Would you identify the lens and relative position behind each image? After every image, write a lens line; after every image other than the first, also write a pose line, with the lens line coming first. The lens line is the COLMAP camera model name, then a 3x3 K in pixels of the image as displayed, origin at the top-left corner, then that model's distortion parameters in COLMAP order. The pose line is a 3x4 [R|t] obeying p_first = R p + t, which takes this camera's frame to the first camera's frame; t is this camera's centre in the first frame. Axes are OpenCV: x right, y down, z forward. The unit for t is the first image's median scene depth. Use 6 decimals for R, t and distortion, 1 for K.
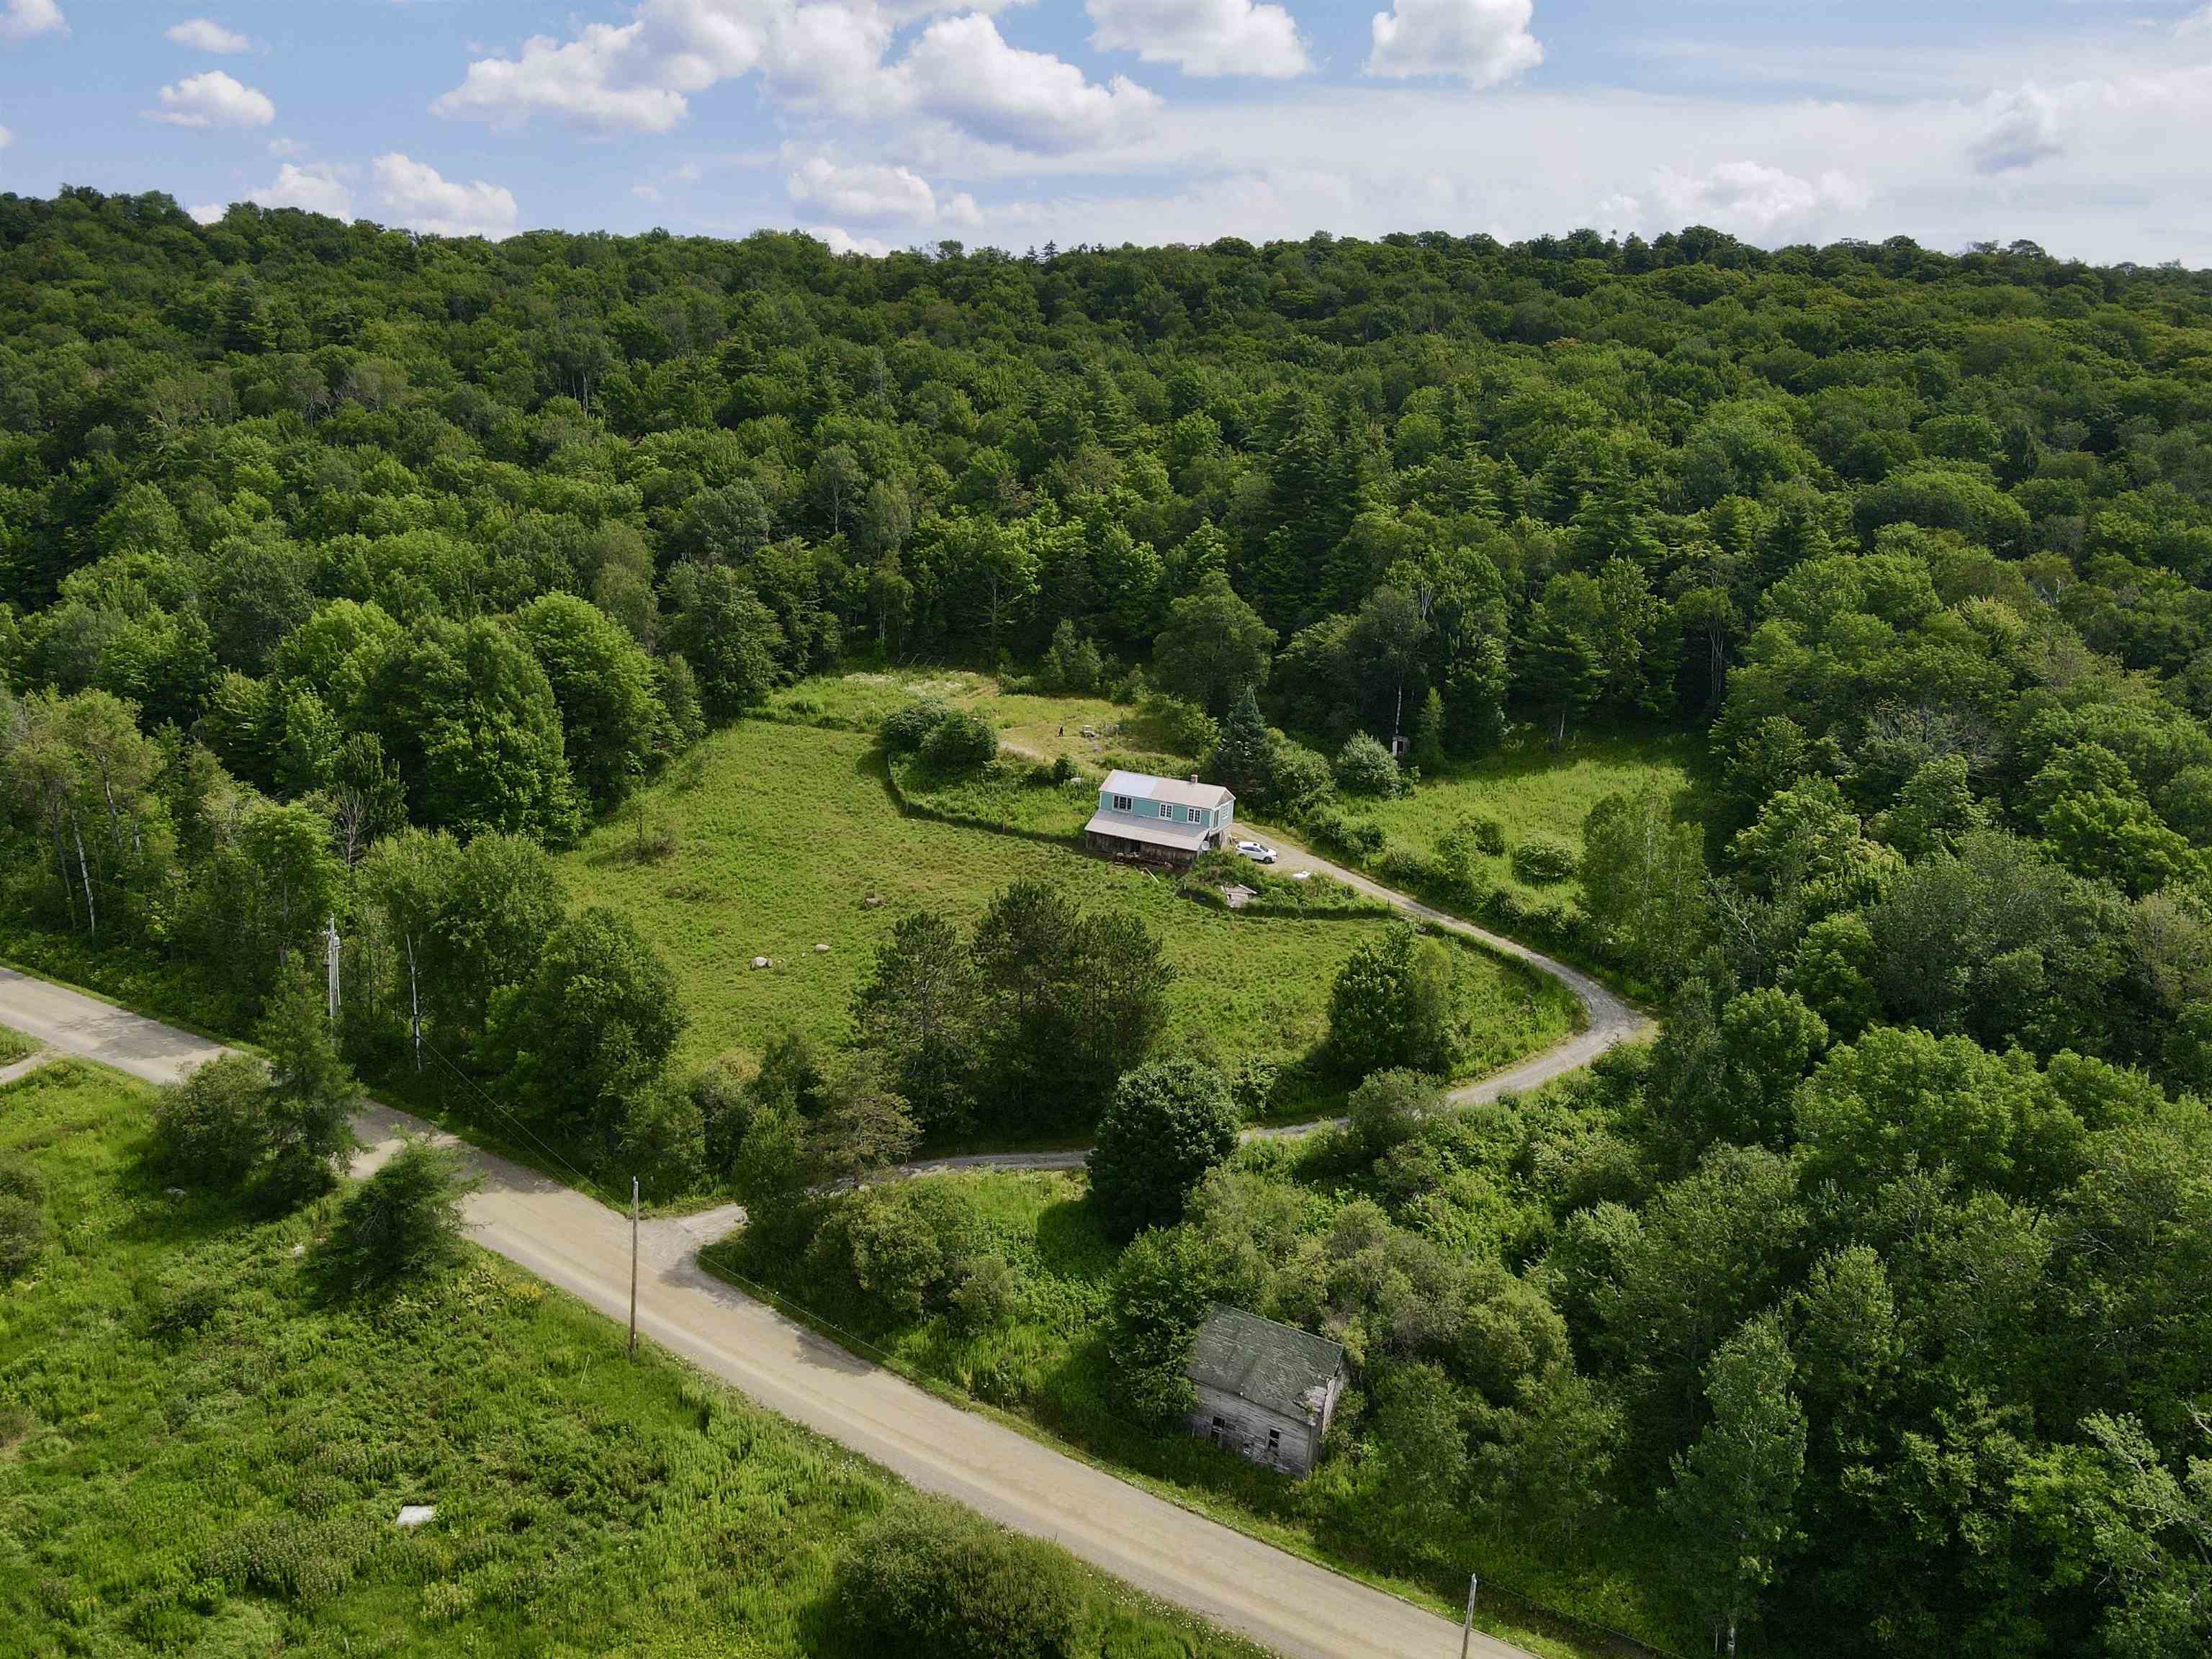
lens RADIAL K [[1619.0, 0, 1097.6], [0, 1619.0, 826.5], [0, 0, 1]] dist [0.001770, 0.034546]
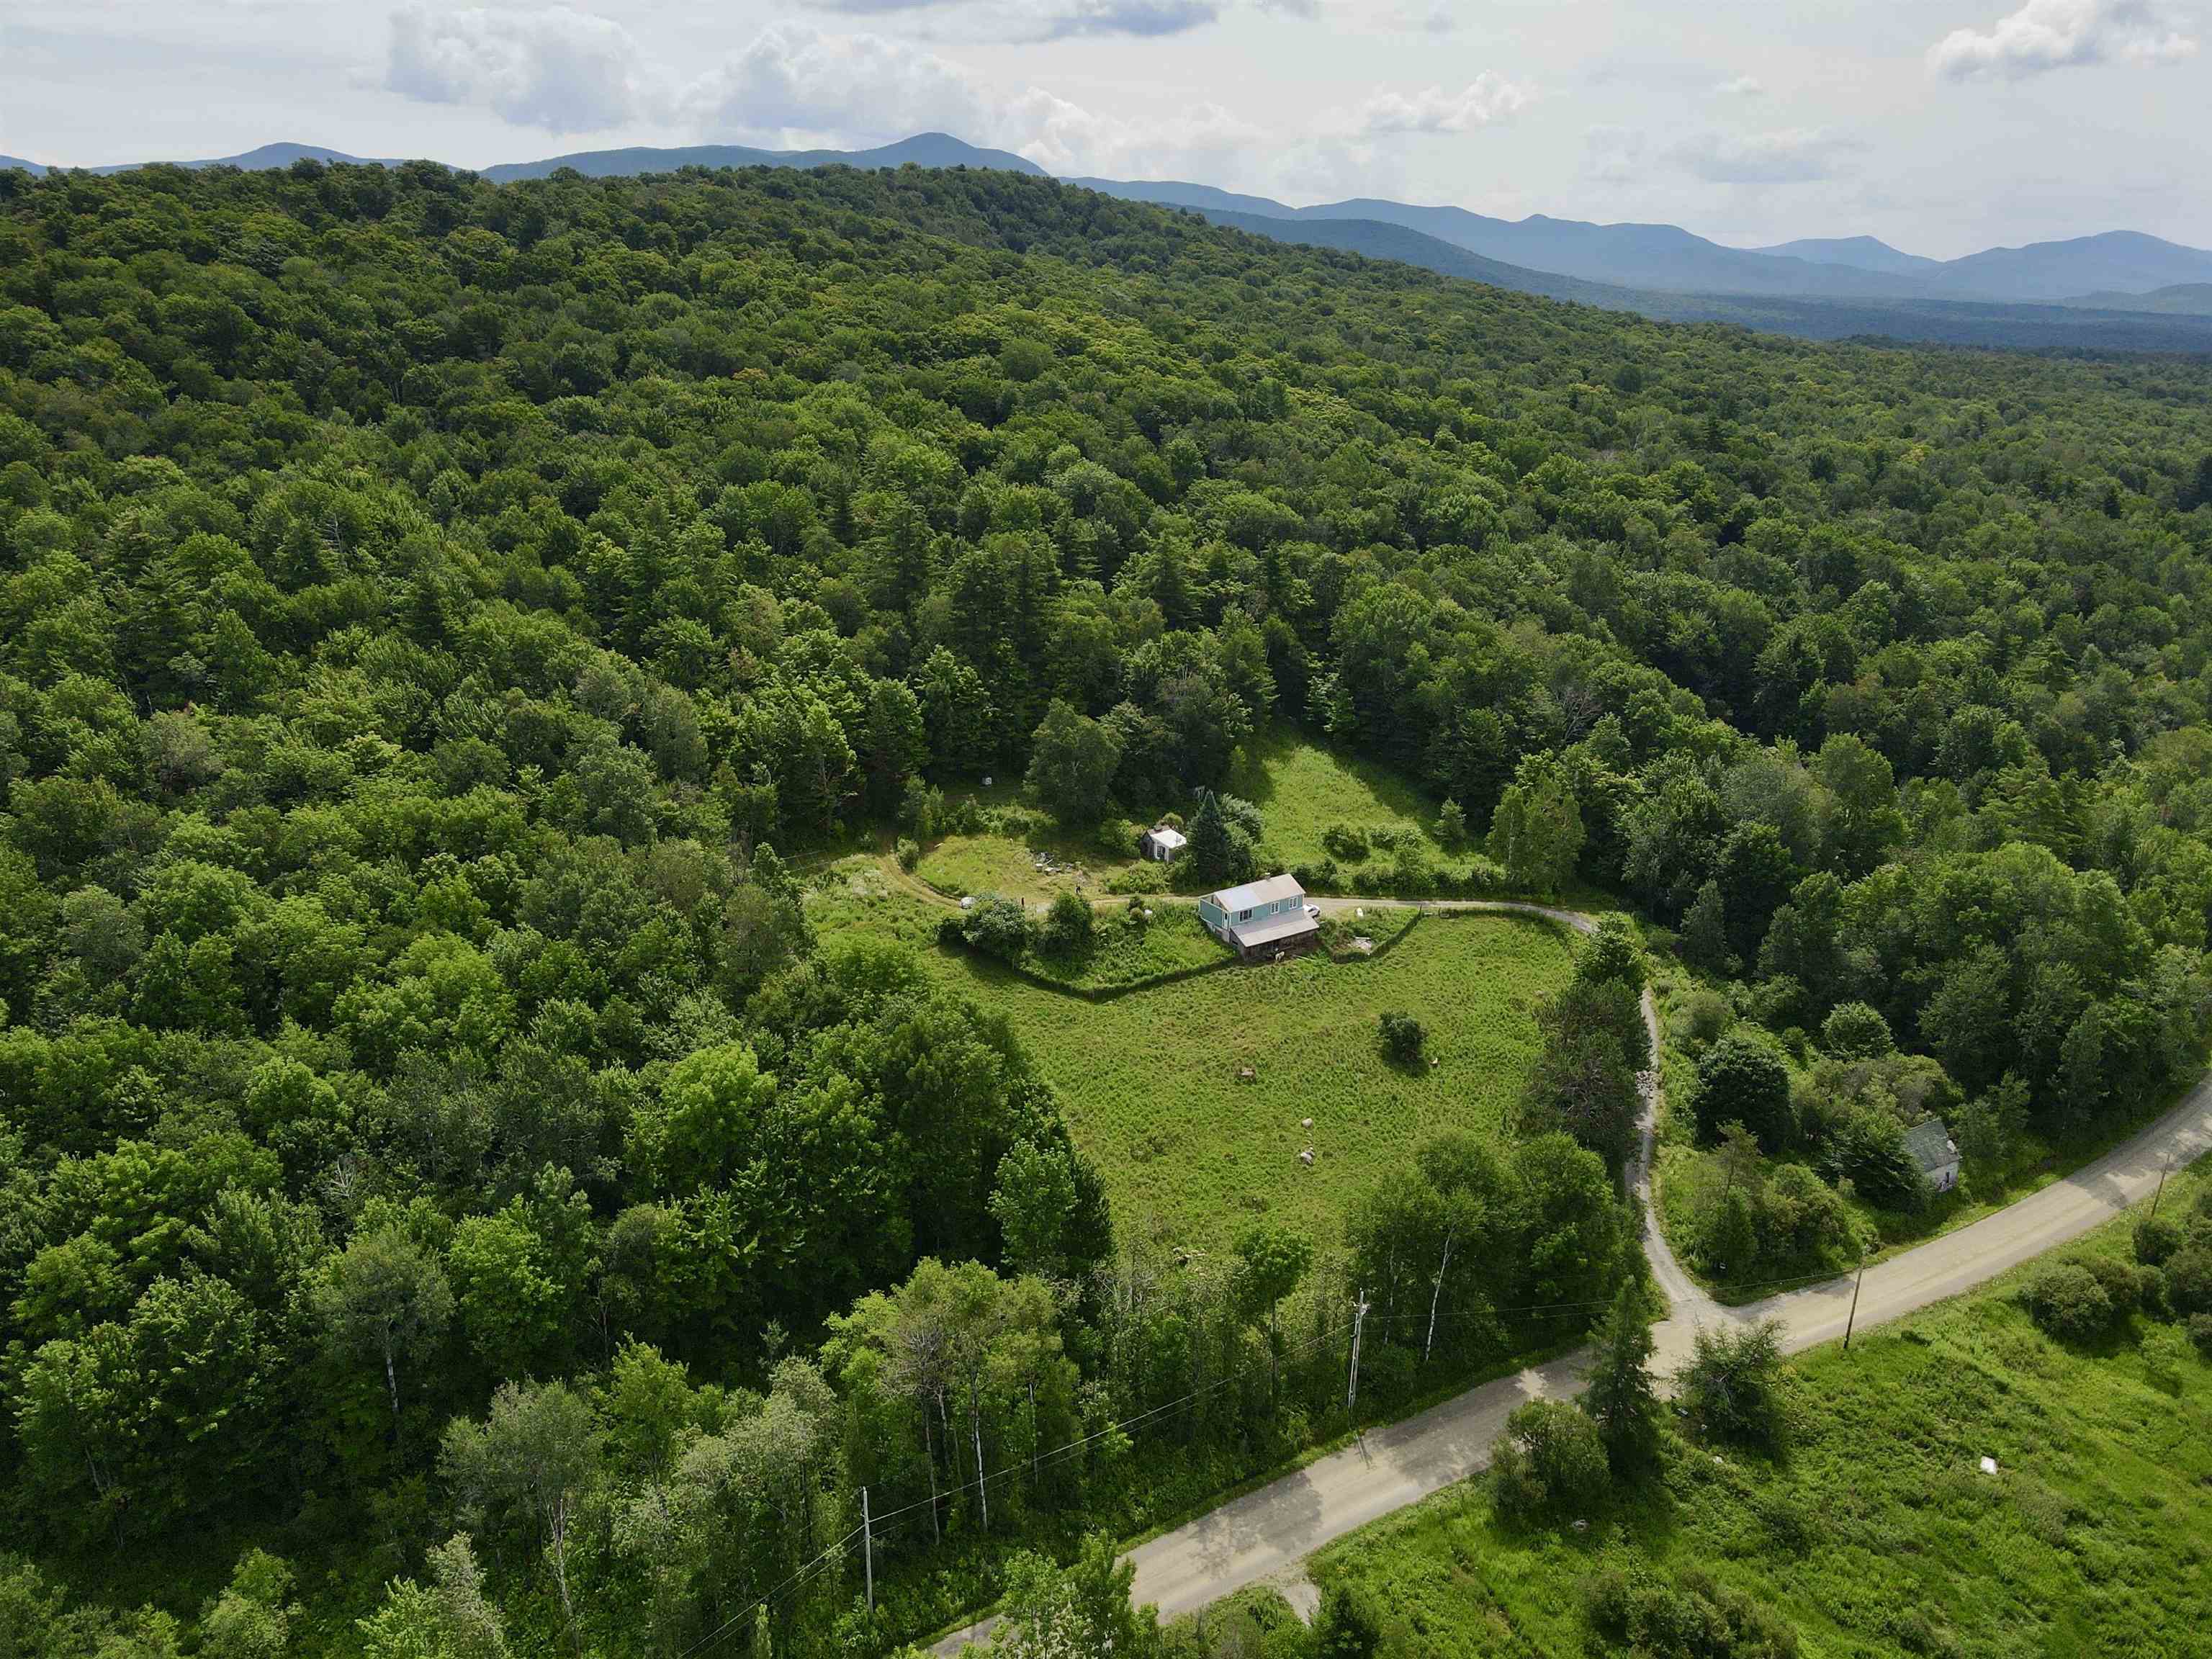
lens RADIAL K [[1619.0, 0, 1099.9], [0, 1619.0, 831.4], [0, 0, 1]] dist [0.001770, 0.034546]
pose [[0.495048, -0.340804, 0.799237, -1.061800], [0.229806, 0.938463, 0.257830, -0.442188], [-0.837924, 0.056031, 0.542904, 0.439448]]
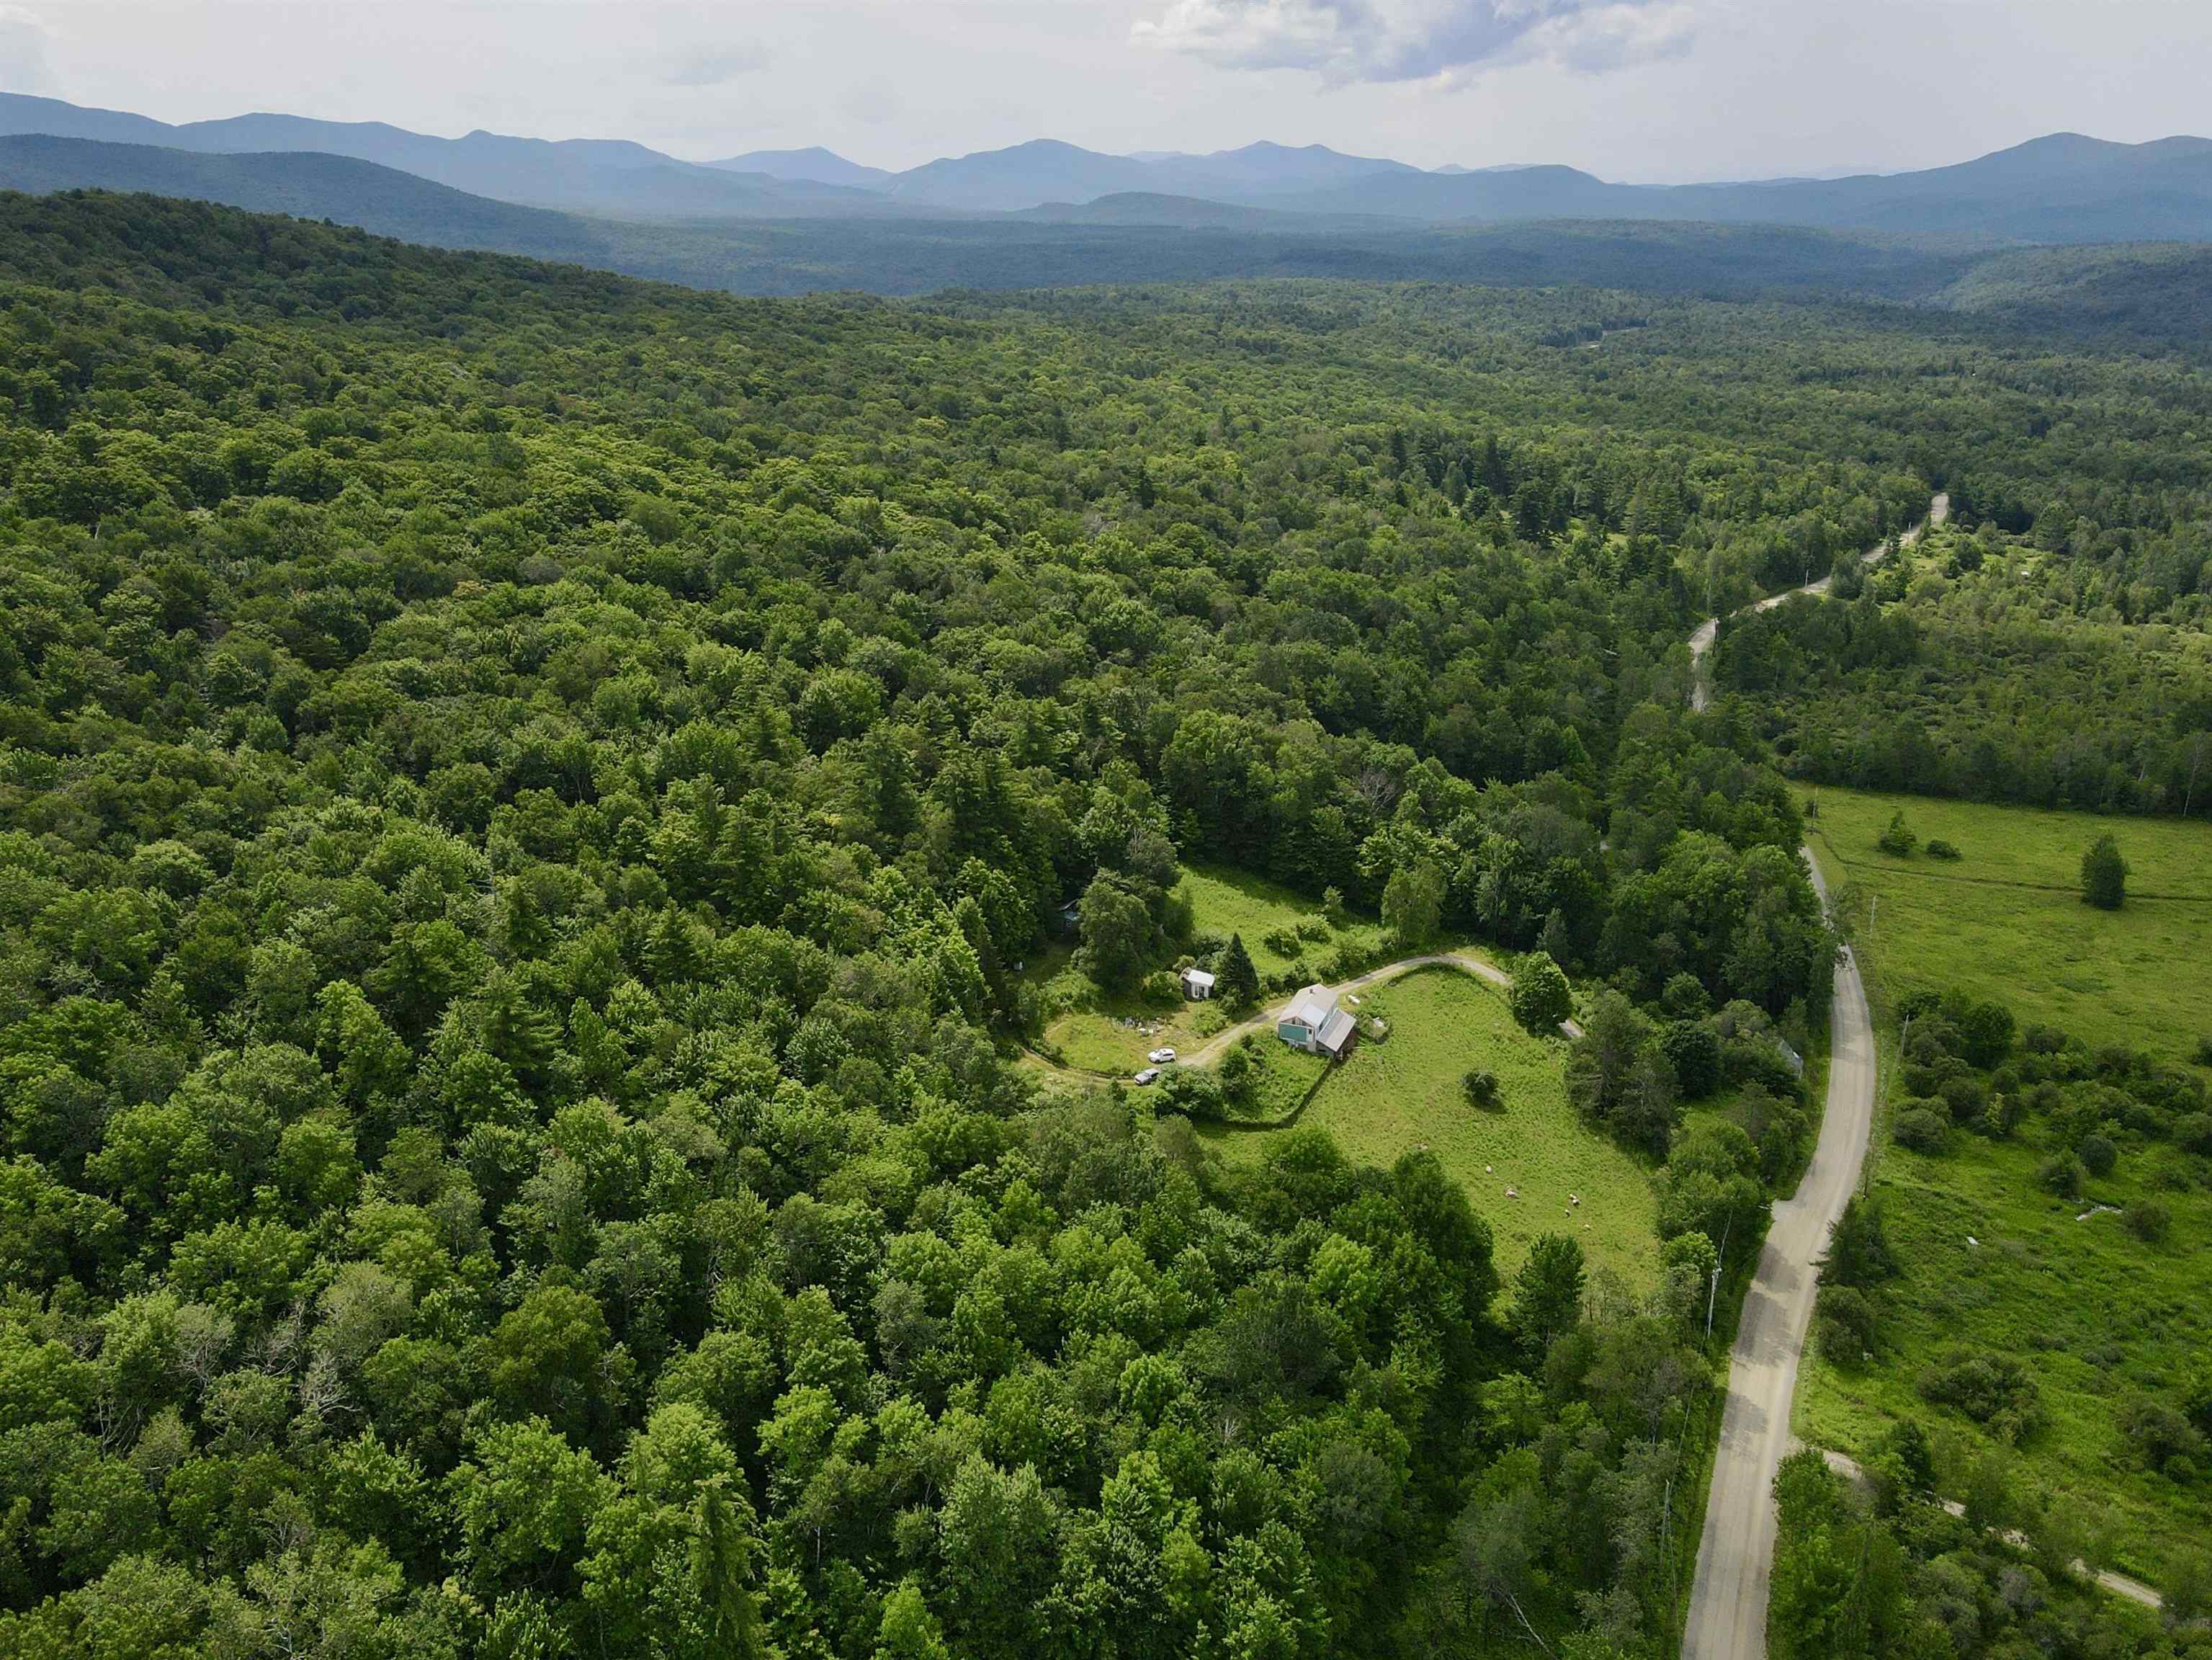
lens RADIAL K [[1833.4, 0, 1089.7], [0, 1833.4, 836.7], [0, 0, 1]] dist [-0.006780, 0.035555]
pose [[-0.048077, -0.399813, 0.915335, -1.561363], [0.256786, 0.880647, 0.398149, -0.963007], [-0.965272, 0.254187, 0.060327, 1.116164]]
